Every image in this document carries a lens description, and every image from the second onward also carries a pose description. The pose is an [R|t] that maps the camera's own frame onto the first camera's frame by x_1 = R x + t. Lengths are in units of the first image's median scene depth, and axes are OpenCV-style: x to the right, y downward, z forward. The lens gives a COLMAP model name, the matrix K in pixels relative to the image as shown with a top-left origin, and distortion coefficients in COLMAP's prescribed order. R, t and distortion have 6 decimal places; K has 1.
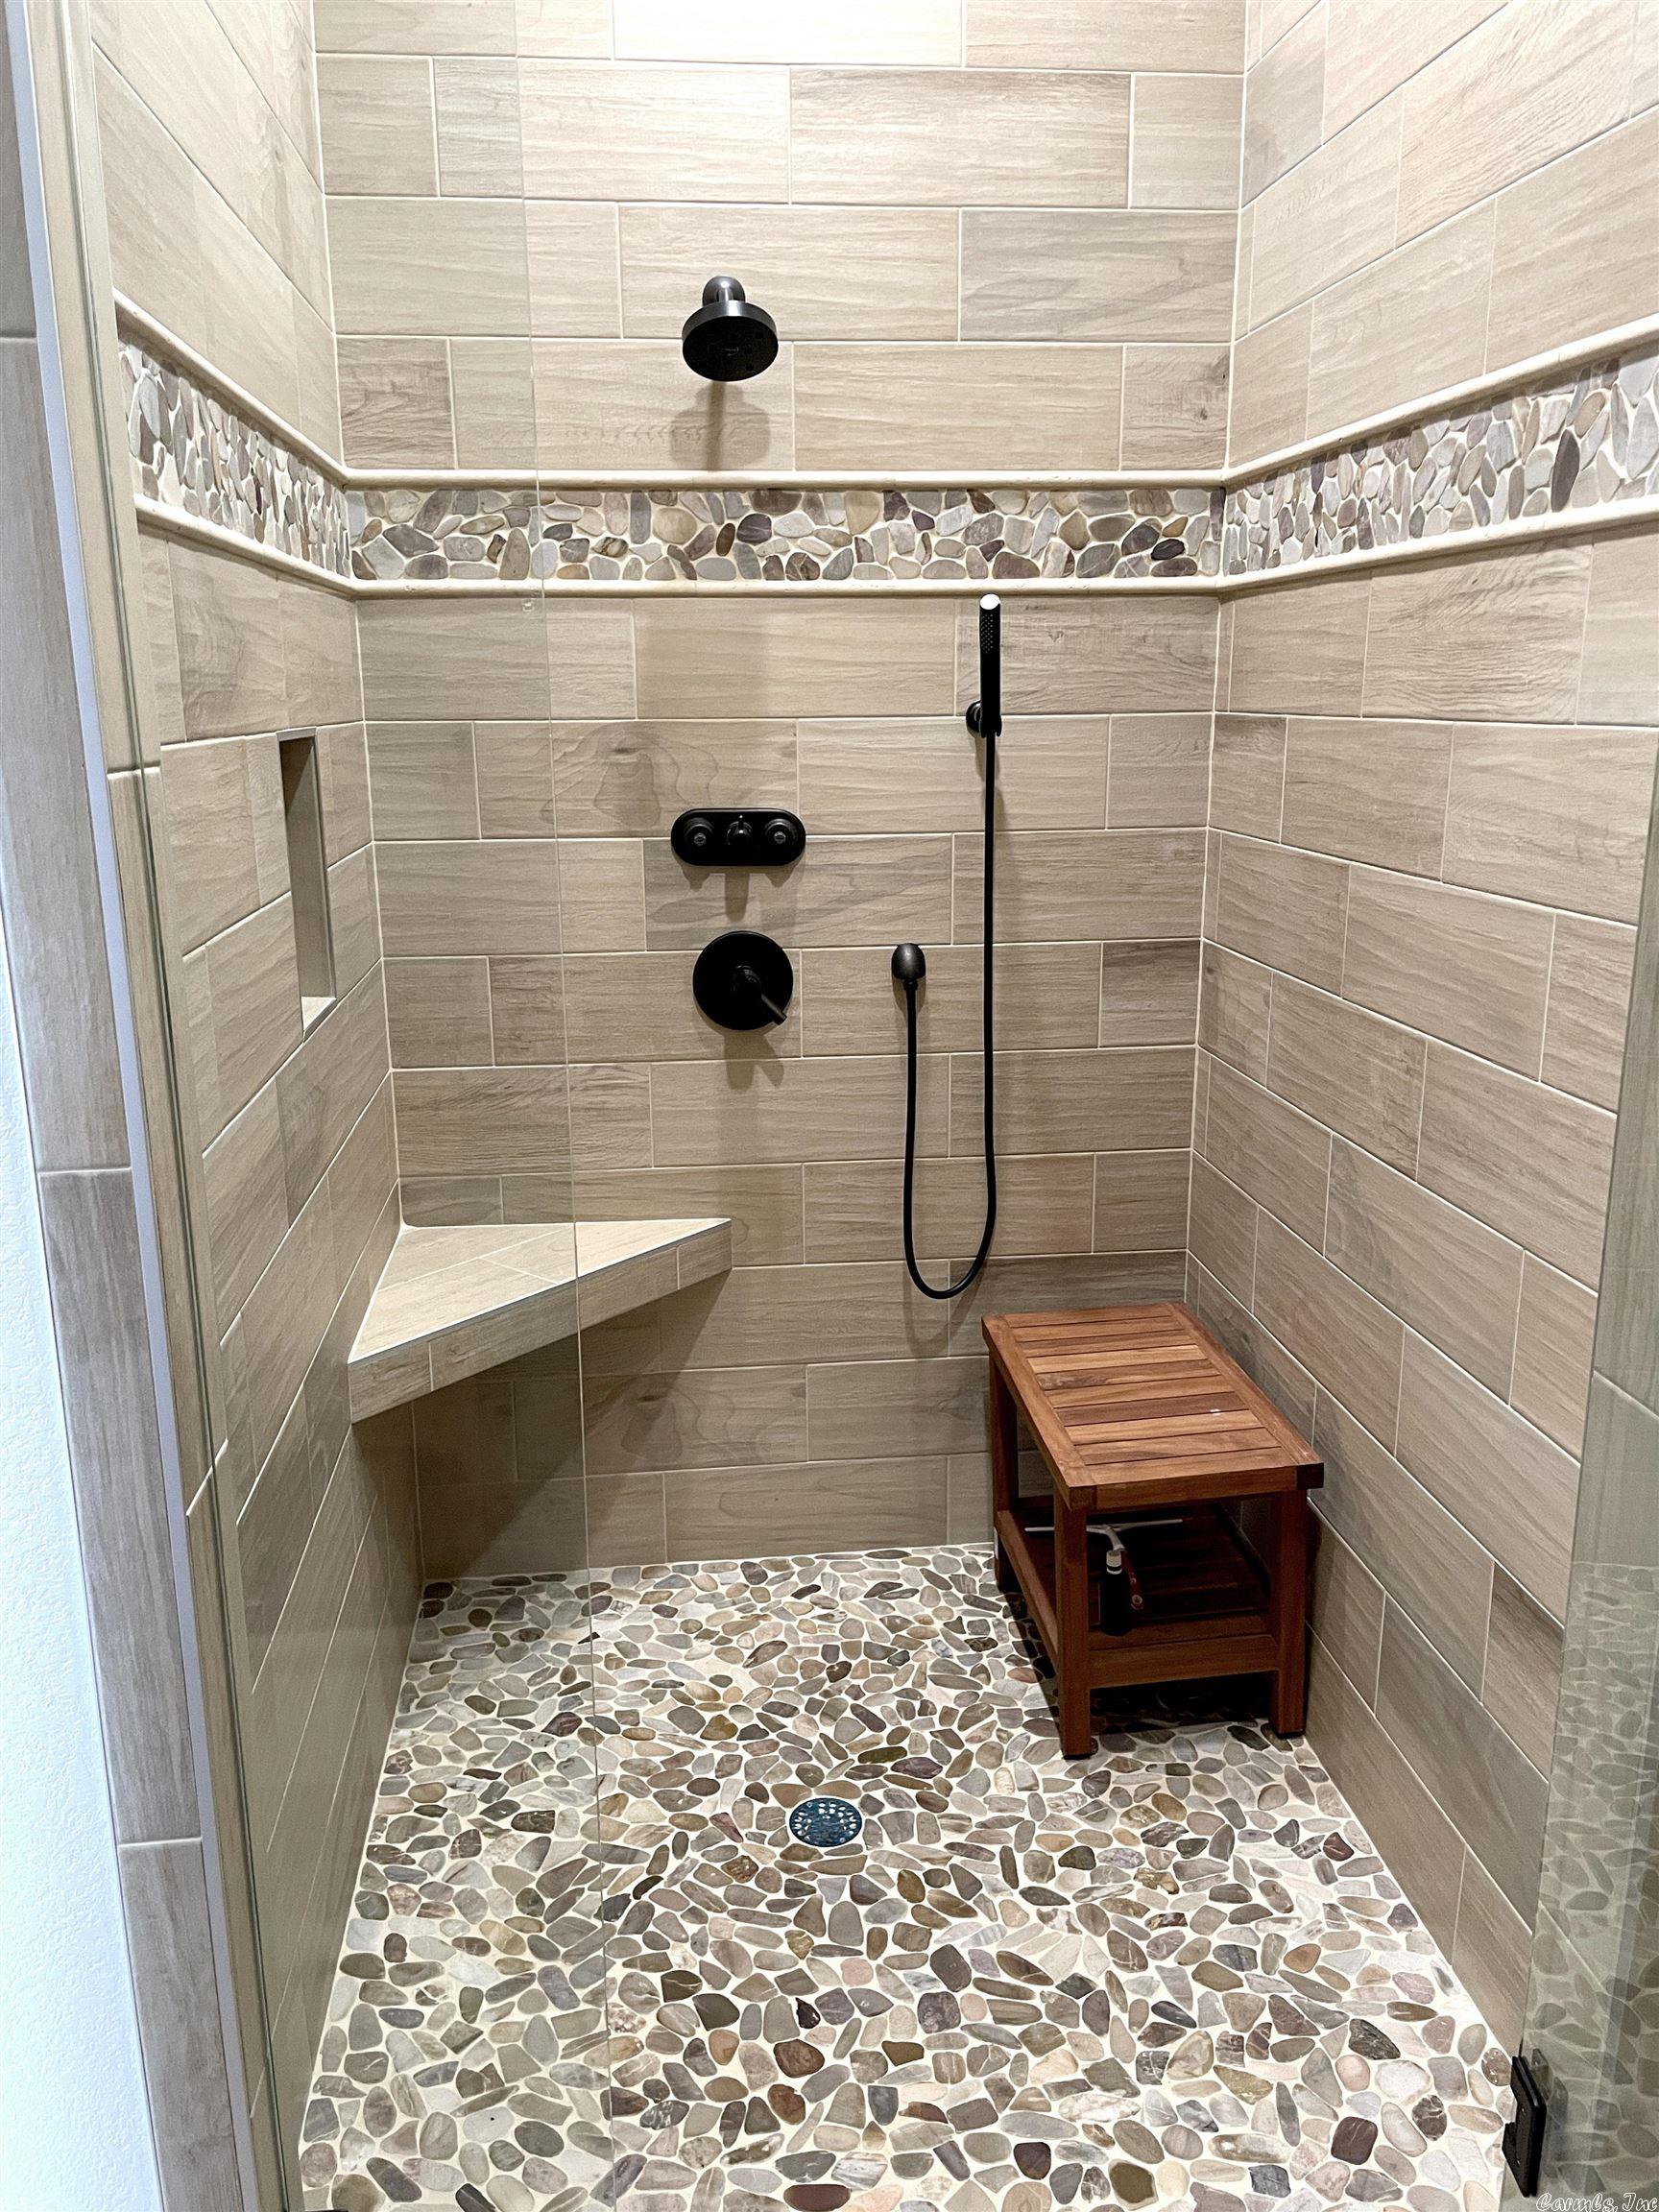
lens RADIAL K [[1687.7, 0, 826.9], [0, 1687.7, 1091.1], [0, 0, 1]] dist [-0.000868, -0.019404]
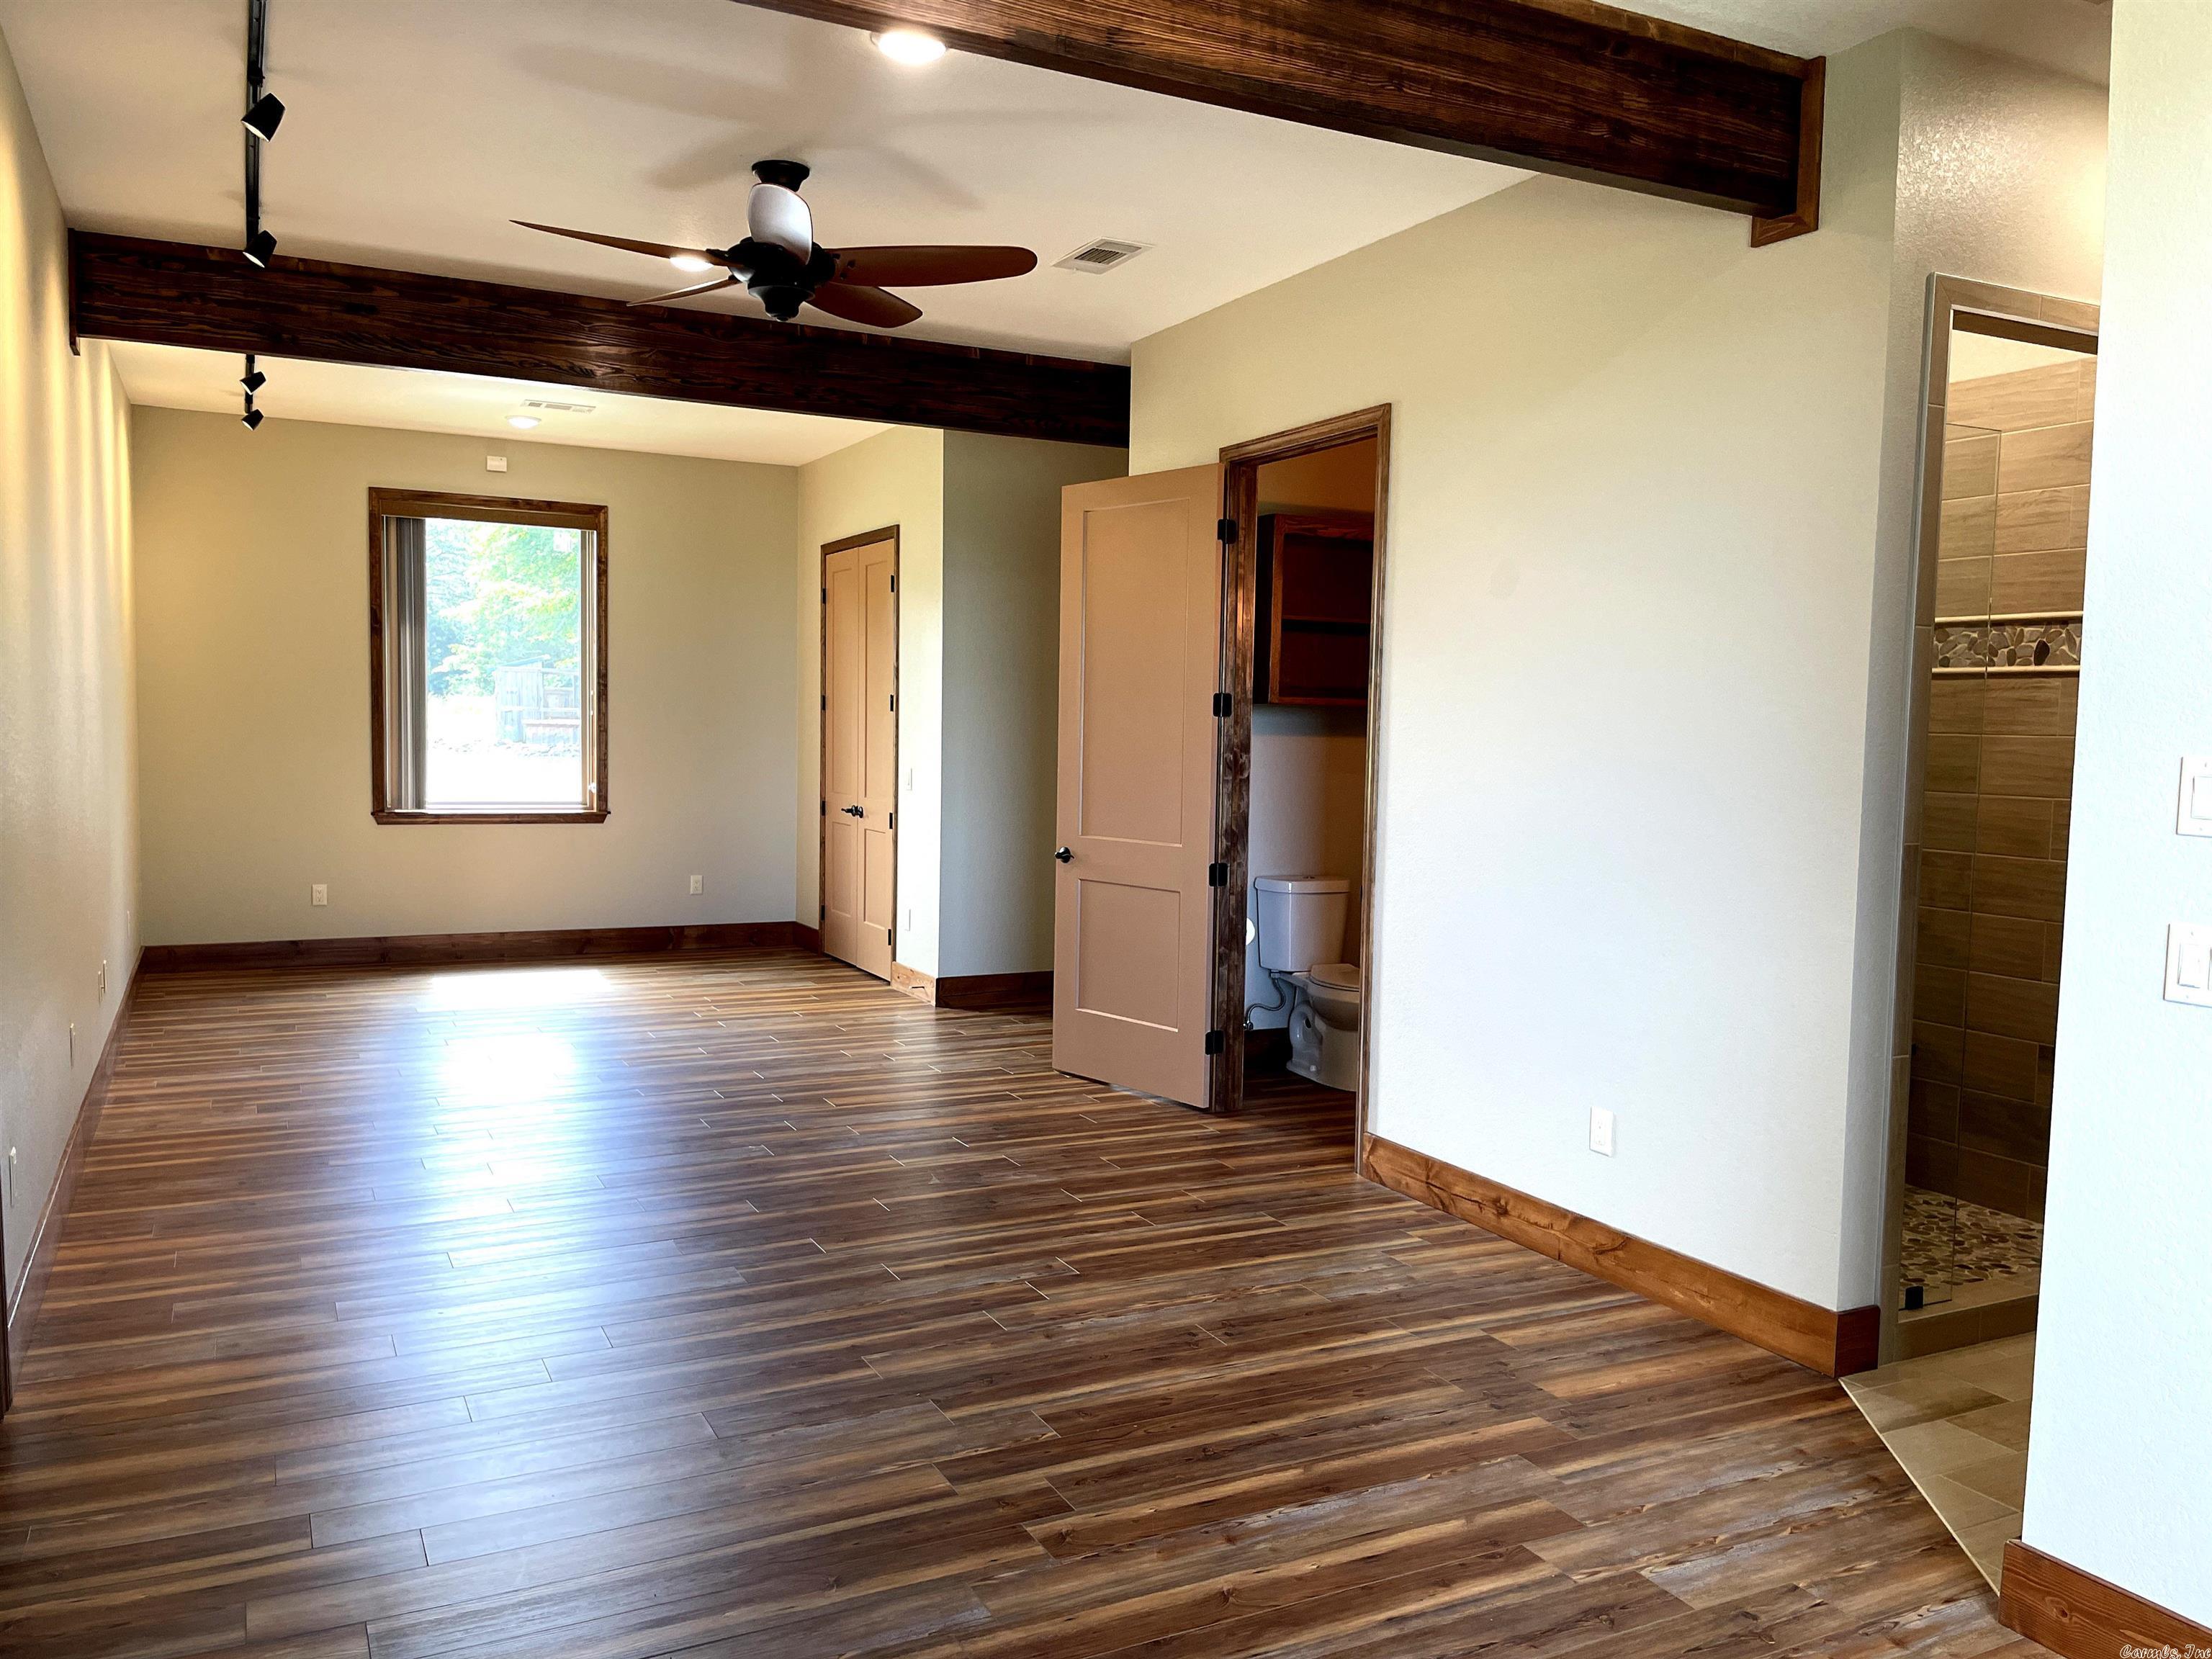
lens RADIAL K [[1687.7, 0, 1107.1], [0, 1687.7, 839.5], [0, 0, 1]] dist [-0.000868, -0.019404]
pose [[0.935554, -0.002019, 0.353179, -1.982125], [0.060425, 0.986155, -0.154423, 0.292654], [-0.347978, 0.165812, 0.922723, -1.029877]]
